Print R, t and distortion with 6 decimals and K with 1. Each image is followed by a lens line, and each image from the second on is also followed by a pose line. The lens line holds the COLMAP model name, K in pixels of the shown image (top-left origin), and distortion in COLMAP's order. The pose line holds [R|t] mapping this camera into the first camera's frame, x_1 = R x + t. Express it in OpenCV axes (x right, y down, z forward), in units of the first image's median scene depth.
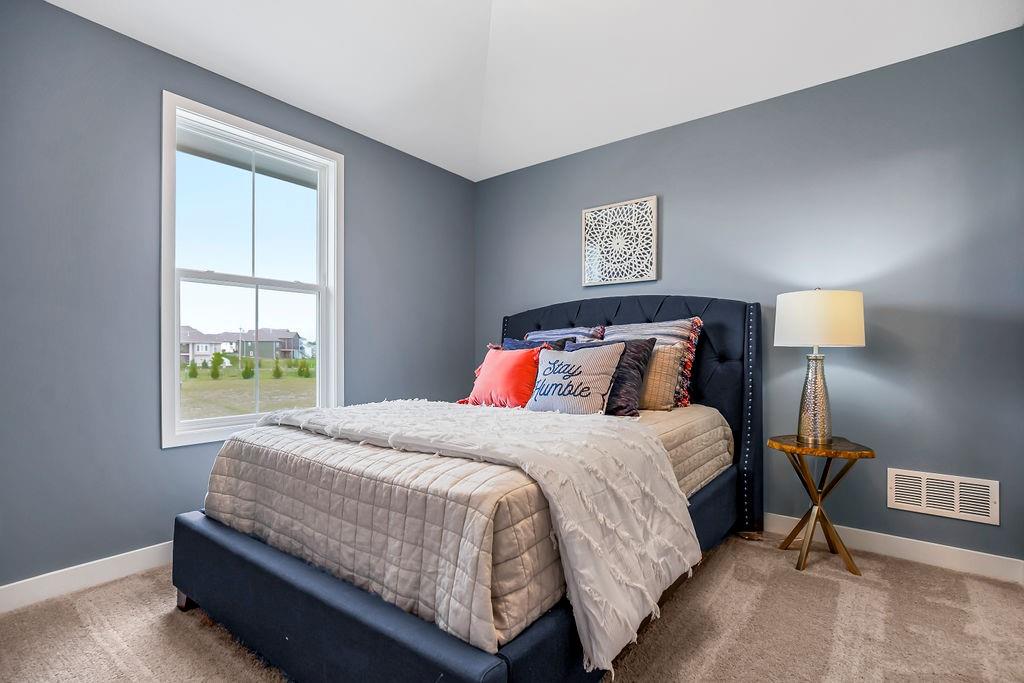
lens RADIAL K [[479.3, 0, 516.6], [0, 479.3, 350.3], [0, 0, 1]] dist [-0.002013, 0.000001]
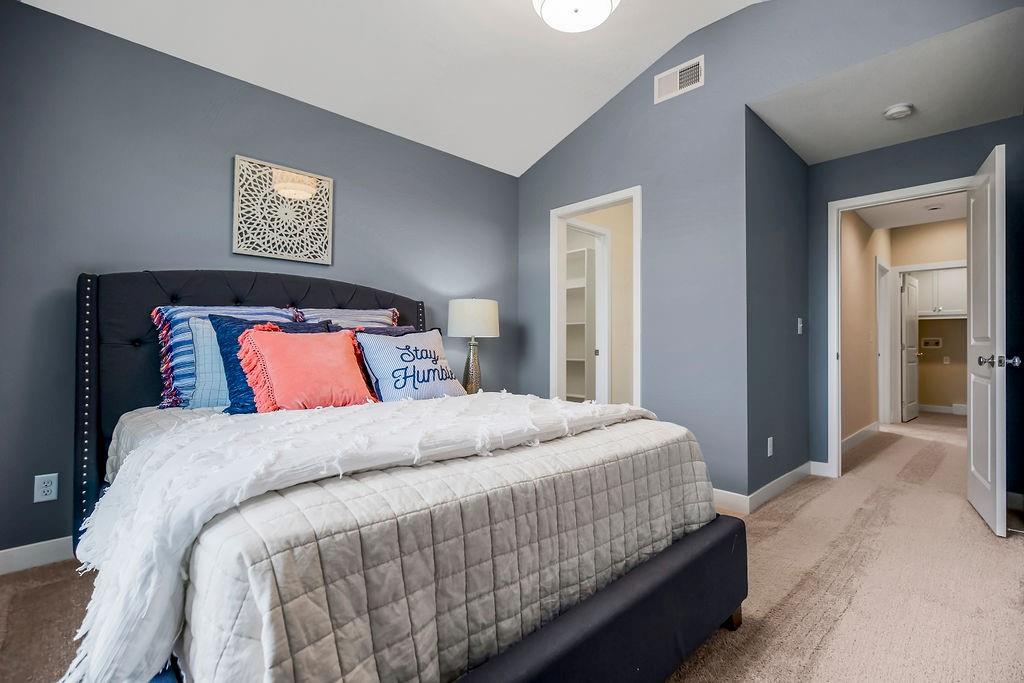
lens RADIAL K [[471.8, 0, 512.0], [0, 471.8, 341.5], [0, 0, 1]] dist [-0.017084, 0.000107]
pose [[0.152482, 0.012176, 0.988231, -0.579448], [-0.005654, 0.999918, -0.011447, 0.016749], [-0.988290, -0.003842, 0.152538, 0.477652]]
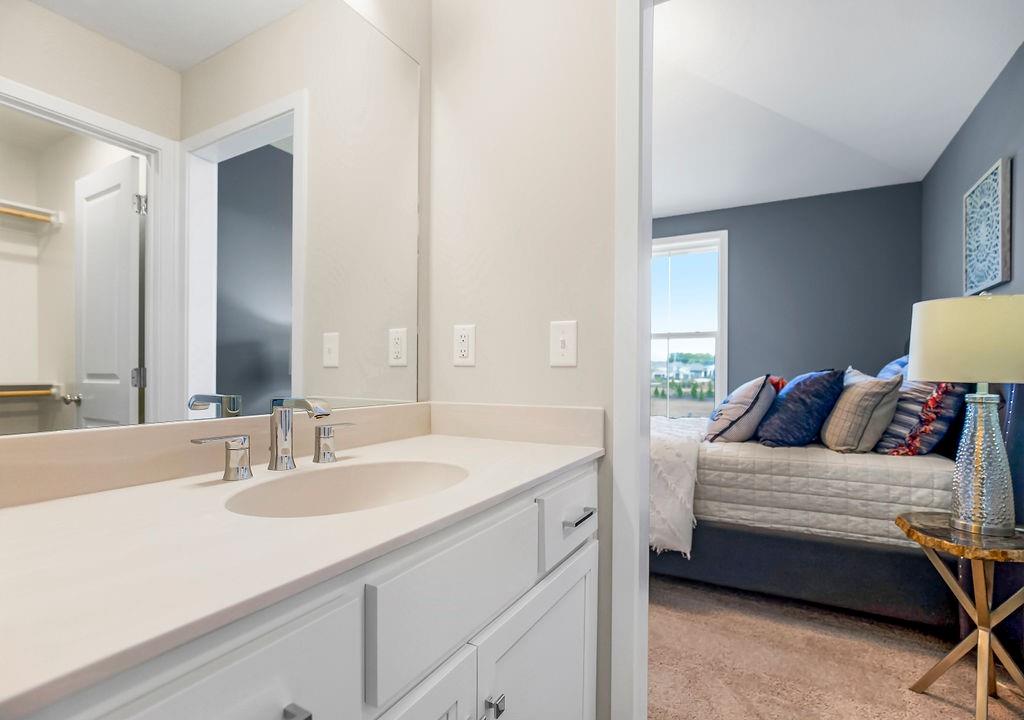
lens RADIAL K [[501.7, 0, 509.8], [0, 501.7, 374.2], [0, 0, 1]] dist [-0.000257, -0.000087]
pose [[0.145507, 0.003803, -0.989350, 0.877019], [-0.006849, 0.999973, 0.002837, -0.012215], [0.989333, 0.006363, 0.145529, 0.201547]]
